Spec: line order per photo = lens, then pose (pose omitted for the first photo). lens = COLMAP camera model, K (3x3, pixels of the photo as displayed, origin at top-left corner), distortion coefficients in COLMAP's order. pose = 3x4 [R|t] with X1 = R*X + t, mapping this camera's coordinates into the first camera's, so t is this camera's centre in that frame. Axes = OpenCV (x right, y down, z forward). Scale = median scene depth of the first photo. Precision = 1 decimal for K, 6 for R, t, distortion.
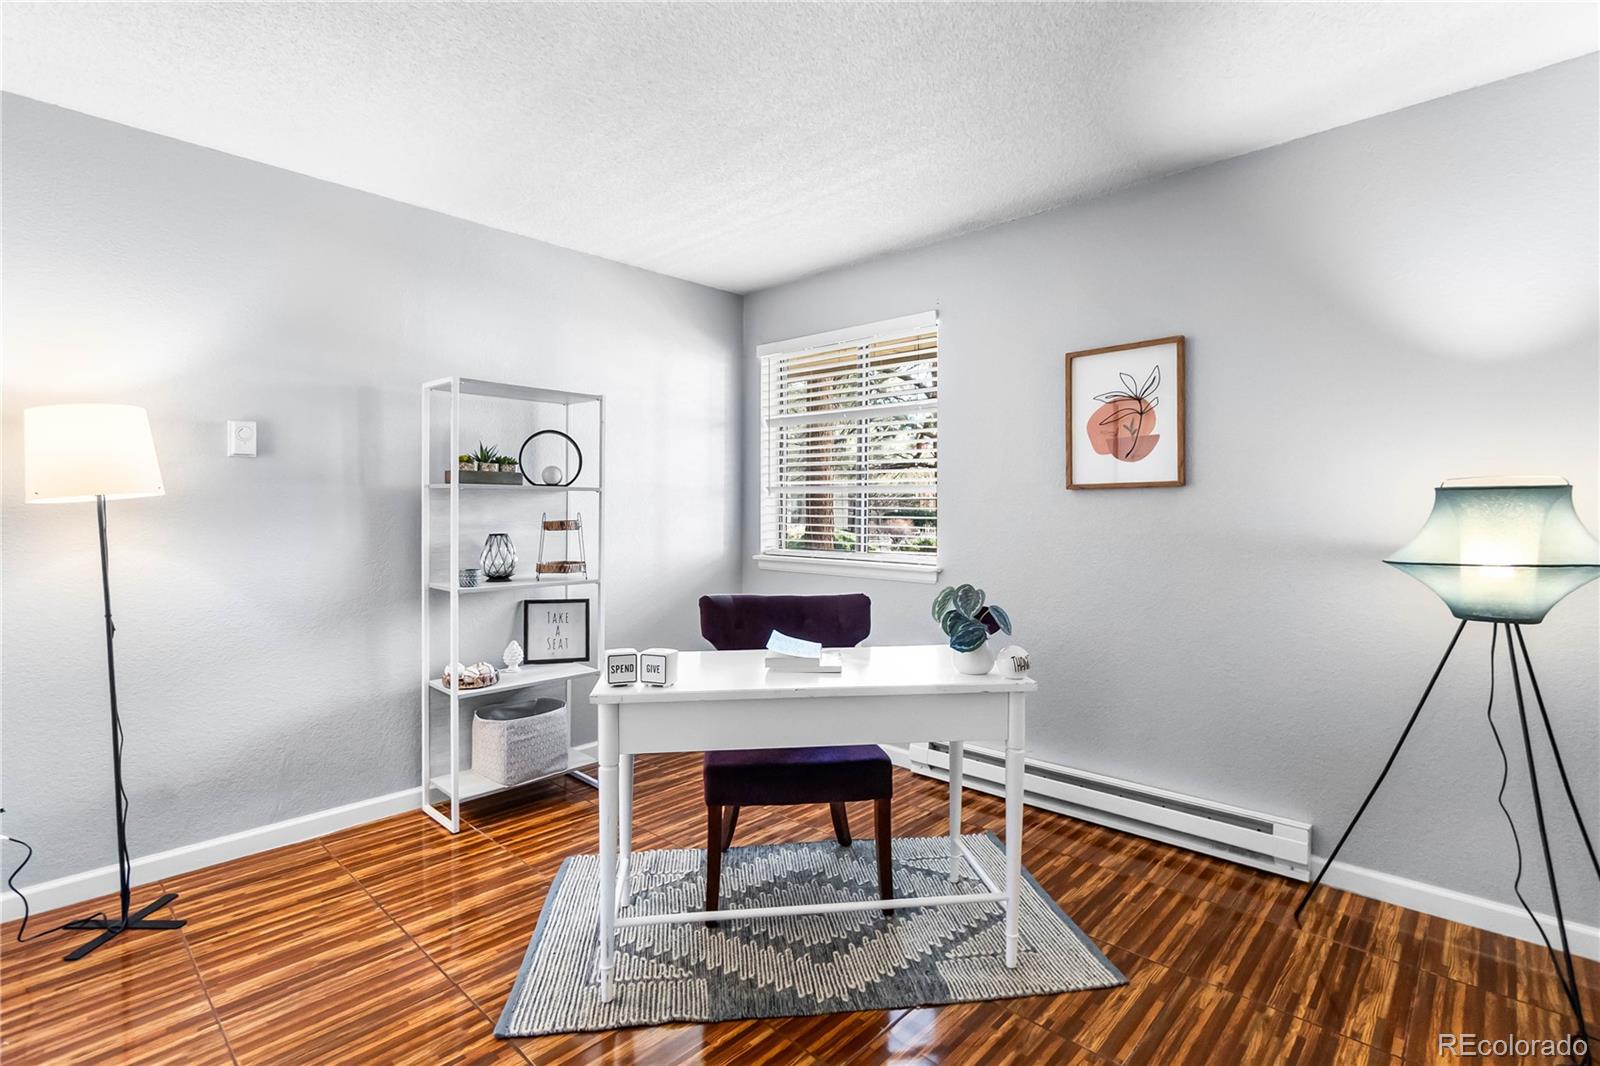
lens RADIAL K [[686.5, 0, 801.4], [0, 686.5, 510.3], [0, 0, 1]] dist [-0.002497, -0.000199]
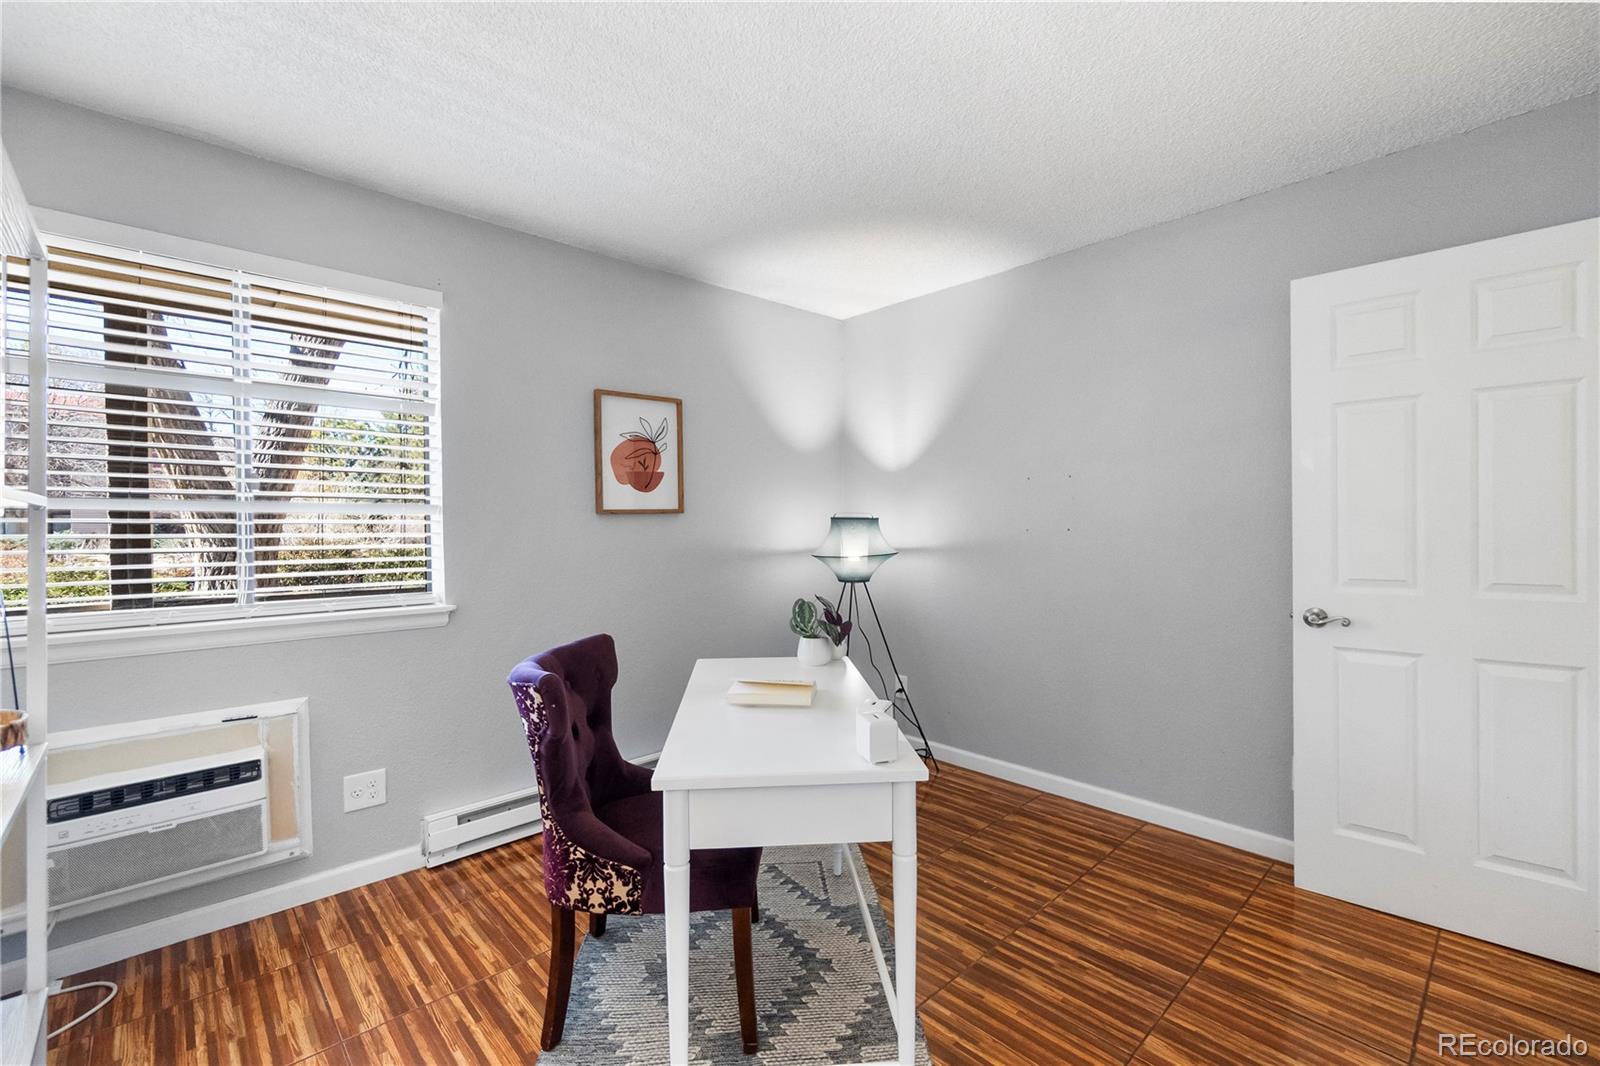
lens RADIAL K [[686.4, 0, 791.6], [0, 686.4, 530.7], [0, 0, 1]] dist [-0.000842, 0.000543]
pose [[0.126066, -0.002300, 0.992019, -0.689889], [0.015609, 0.999878, 0.000335, 0.000194], [-0.991899, 0.015442, 0.126087, 0.592864]]
